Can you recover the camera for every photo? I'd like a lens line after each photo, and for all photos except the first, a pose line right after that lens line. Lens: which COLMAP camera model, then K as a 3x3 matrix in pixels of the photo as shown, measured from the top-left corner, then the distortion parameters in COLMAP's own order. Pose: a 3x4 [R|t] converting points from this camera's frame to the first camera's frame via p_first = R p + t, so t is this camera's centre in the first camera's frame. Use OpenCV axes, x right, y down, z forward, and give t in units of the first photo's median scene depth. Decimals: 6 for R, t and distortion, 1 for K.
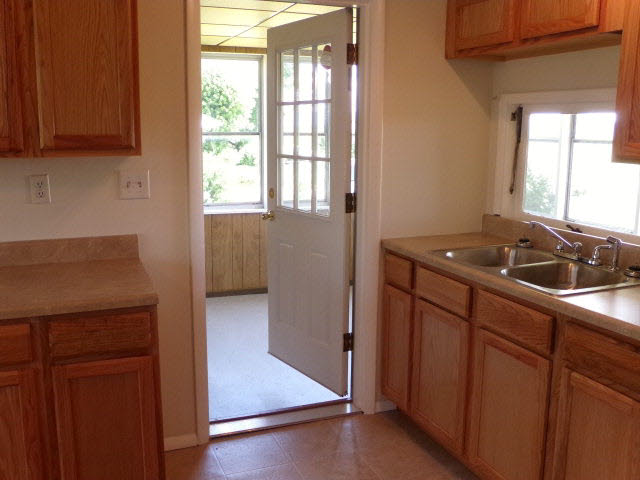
lens RADIAL K [[637.7, 0, 320.0], [0, 637.7, 240.0], [0, 0, 1]] dist [-0.057536, 0.011375]
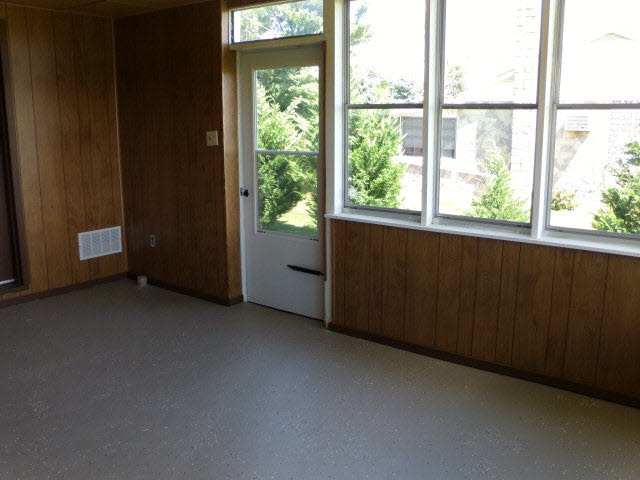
lens RADIAL K [[637.7, 0, 320.0], [0, 637.7, 240.0], [0, 0, 1]] dist [-0.057536, 0.011375]
pose [[0.479686, 0.161146, -0.862516, 0.528988], [-0.145071, 0.984028, 0.103168, -0.106148], [0.865365, 0.075638, 0.495402, 0.736571]]
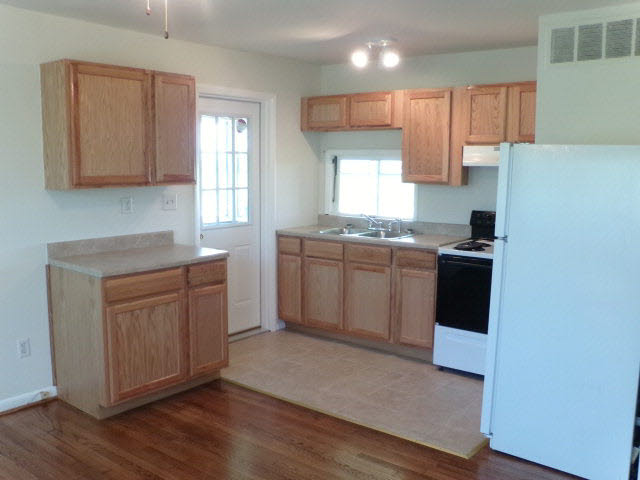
lens RADIAL K [[637.7, 0, 320.0], [0, 637.7, 240.0], [0, 0, 1]] dist [-0.057536, 0.011375]
pose [[0.865781, -0.065433, 0.496127, -0.831157], [0.091138, 0.995451, -0.027754, 0.107129], [-0.492054, 0.069245, 0.867807, -0.746611]]
